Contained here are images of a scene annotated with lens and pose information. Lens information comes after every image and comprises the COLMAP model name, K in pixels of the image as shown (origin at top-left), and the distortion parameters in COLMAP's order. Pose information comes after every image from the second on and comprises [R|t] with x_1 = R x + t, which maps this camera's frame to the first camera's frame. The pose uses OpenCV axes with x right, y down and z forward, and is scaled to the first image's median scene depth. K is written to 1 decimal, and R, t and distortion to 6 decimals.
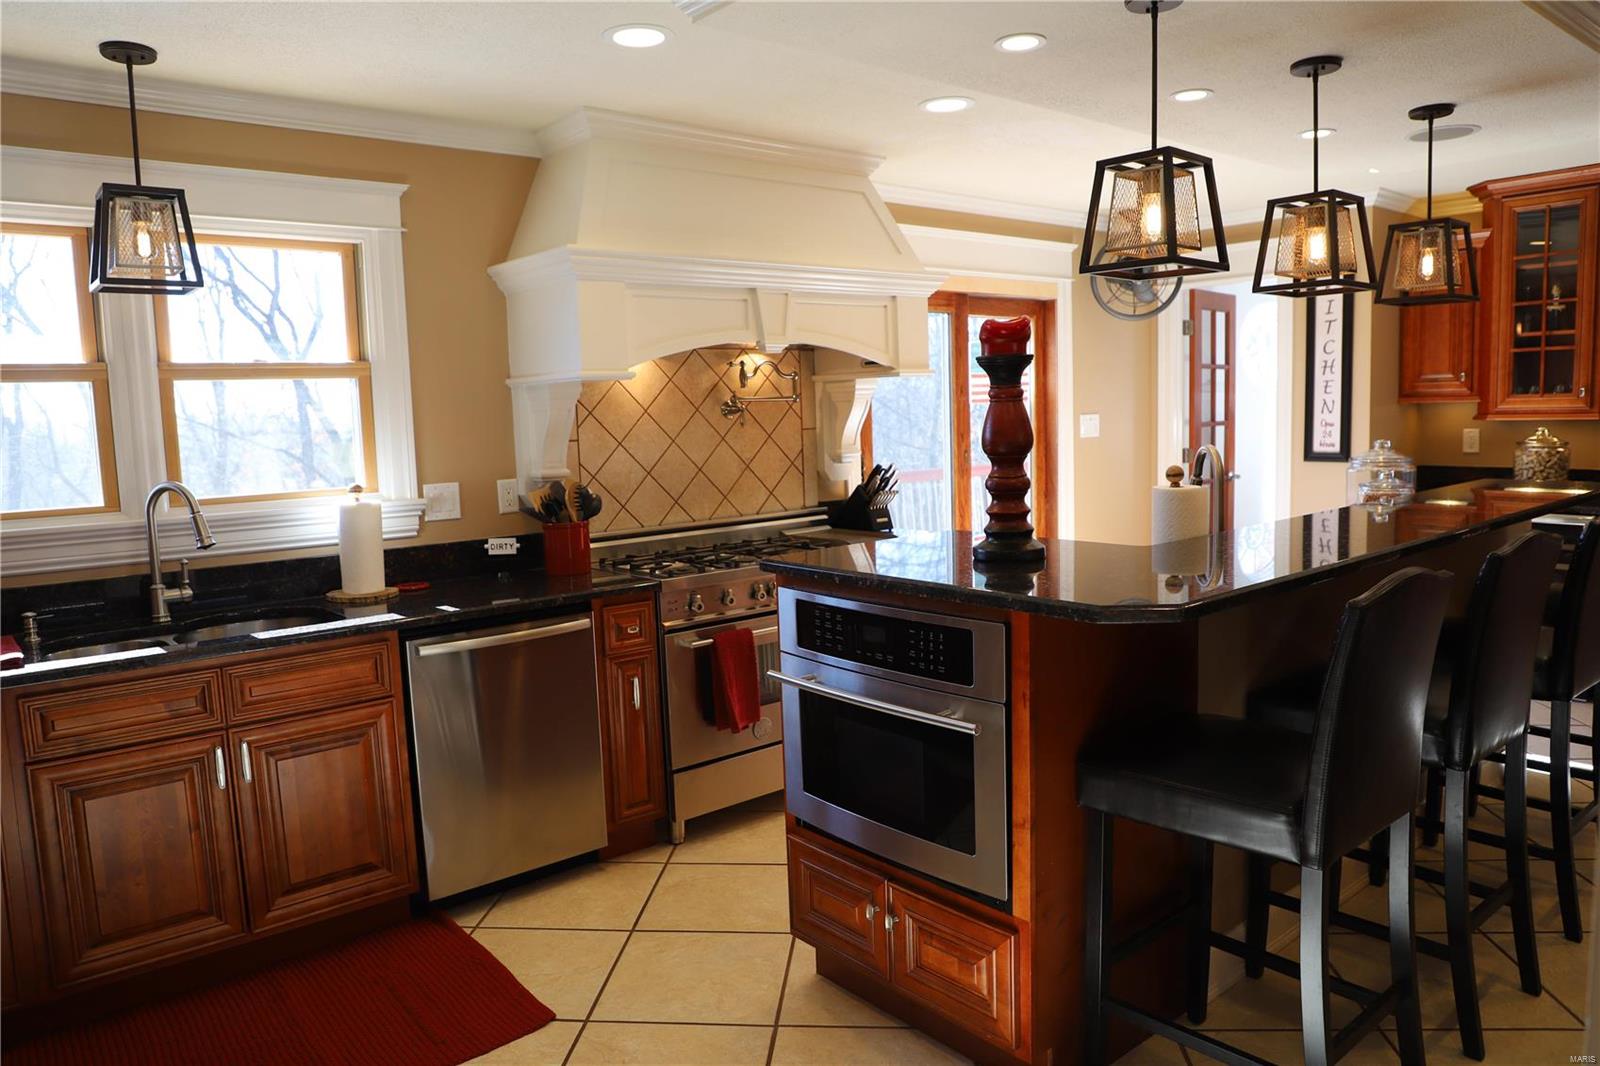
lens RADIAL K [[1090.3, 0, 799.1], [0, 1090.3, 530.8], [0, 0, 1]] dist [-0.068018, 0.031308]
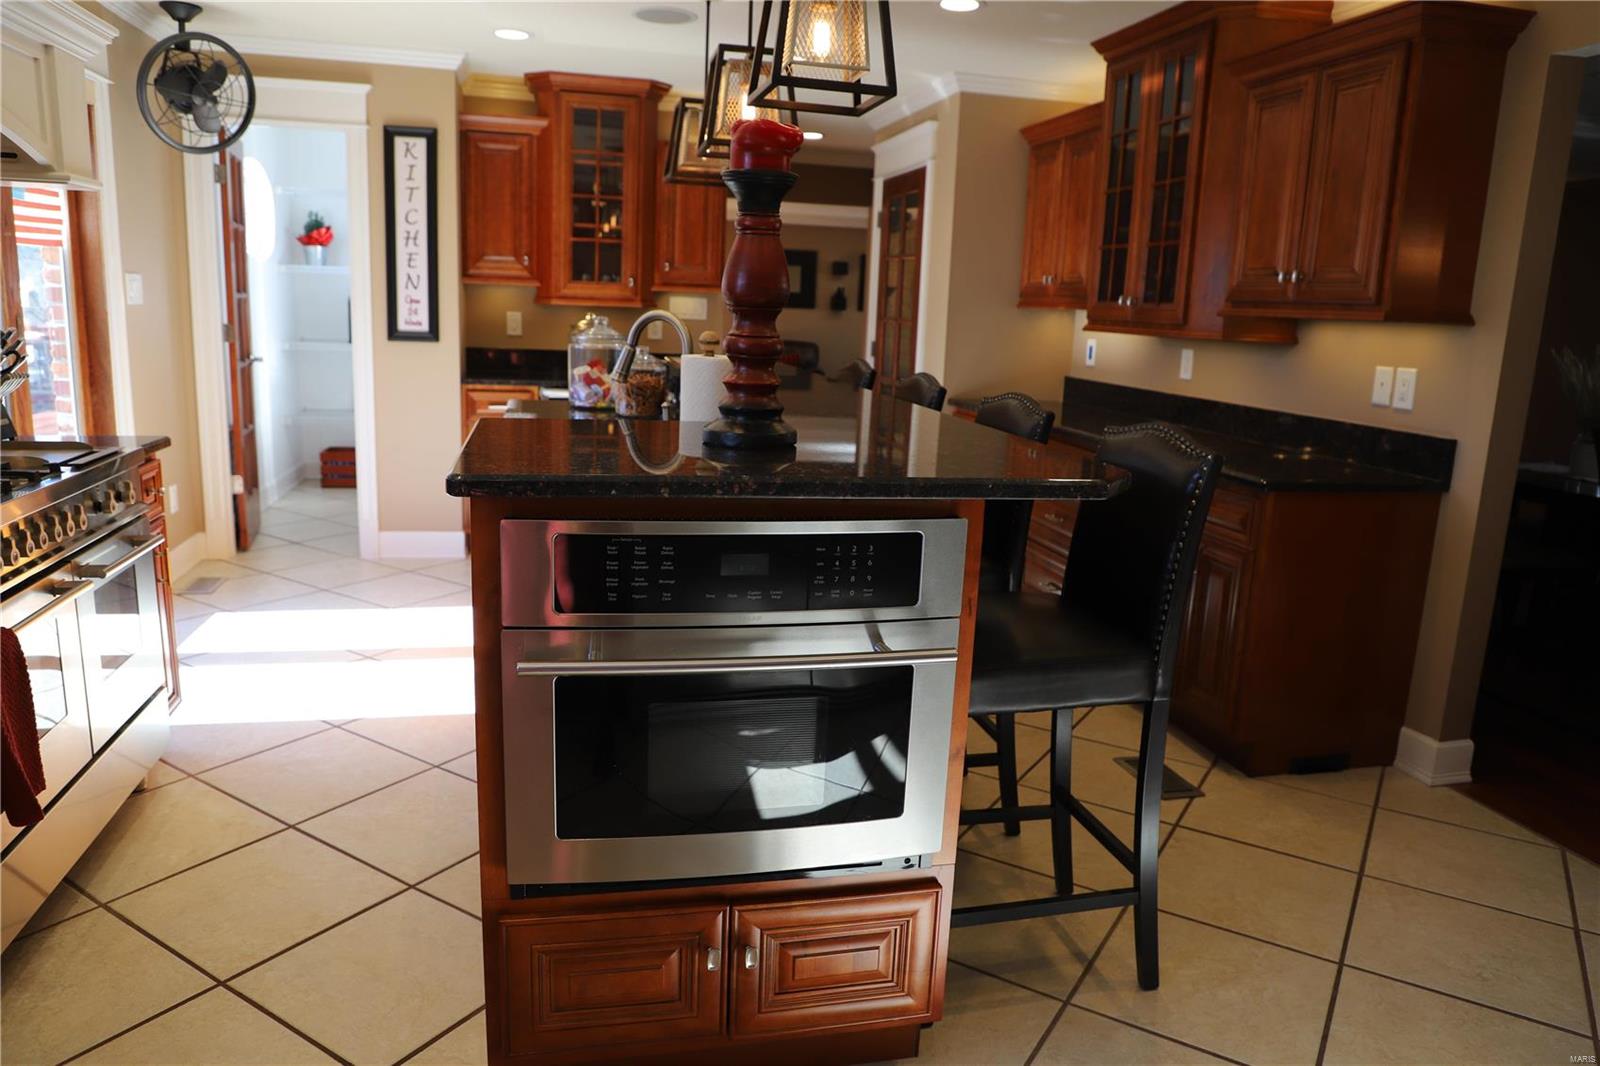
lens RADIAL K [[1090.3, 0, 800.0], [0, 1090.3, 532.2], [0, 0, 1]] dist [-0.068018, 0.031308]
pose [[0.442740, -0.131514, 0.886953, -0.310347], [0.042384, 0.991149, 0.125807, -0.005469], [-0.895648, -0.018108, 0.444395, 0.402373]]
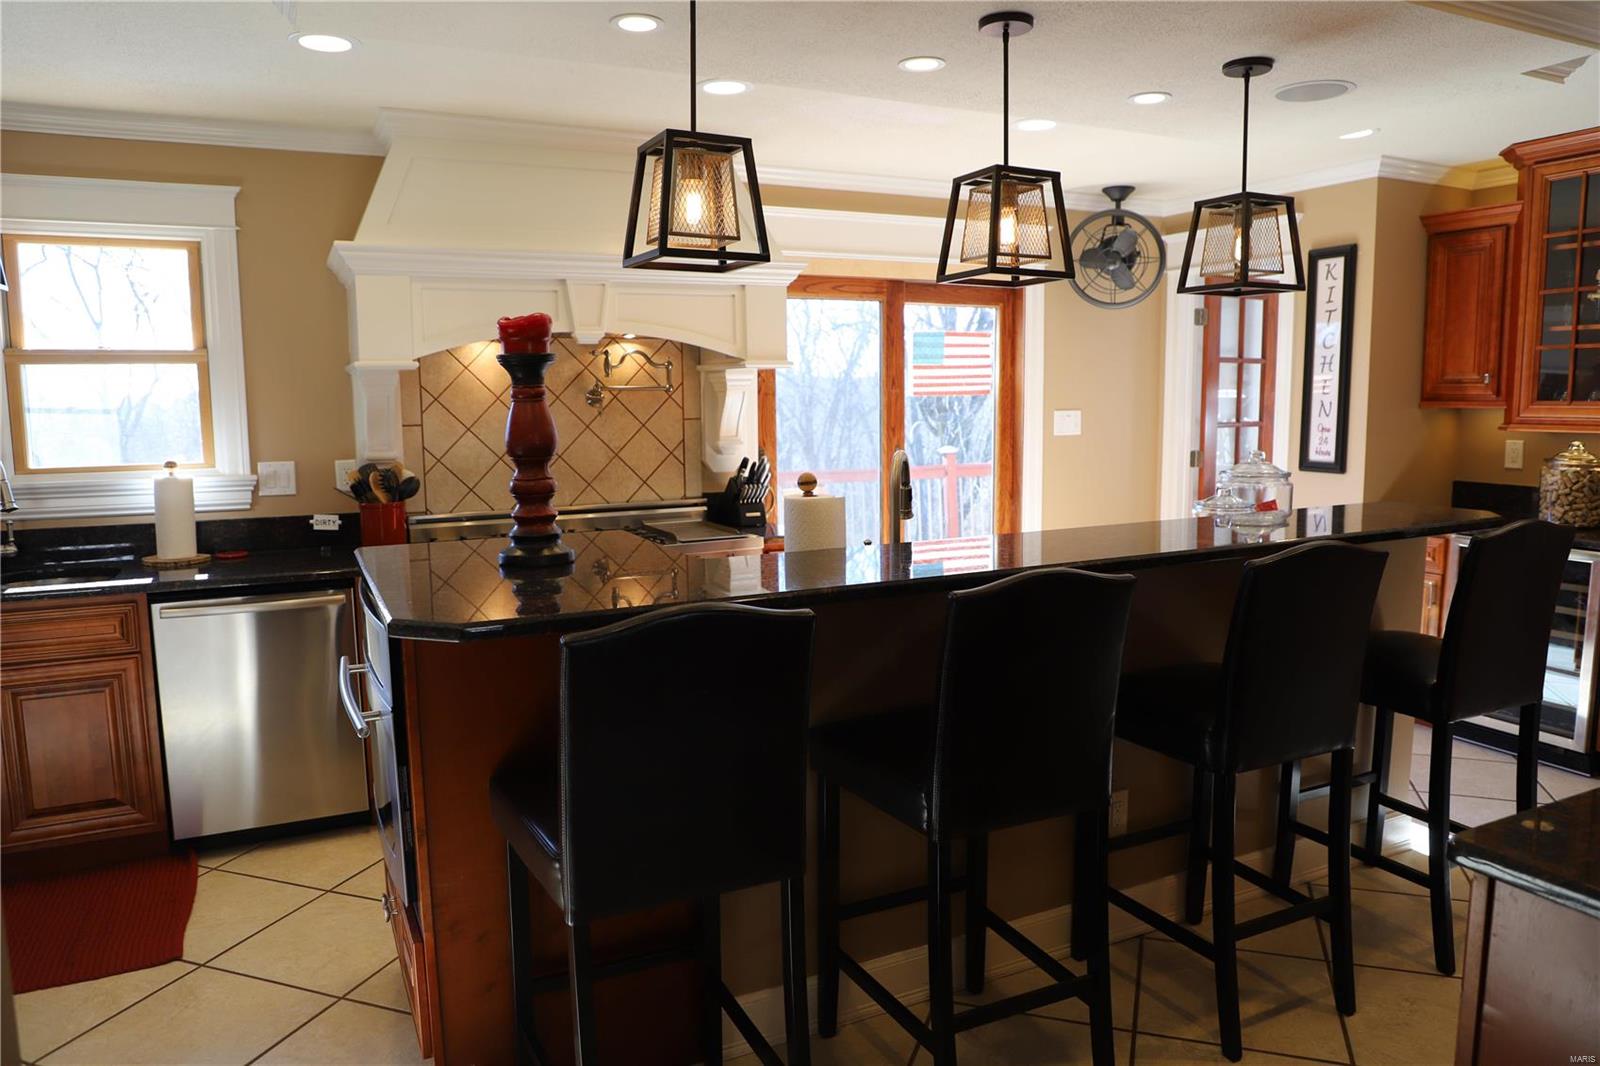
lens RADIAL K [[1090.3, 0, 803.4], [0, 1090.3, 530.8], [0, 0, 1]] dist [-0.068018, 0.031308]
pose [[0.970157, 0.052794, -0.236661, 0.421169], [-0.048617, 0.998542, 0.023457, -0.024358], [0.237554, -0.011252, 0.971309, 0.073807]]
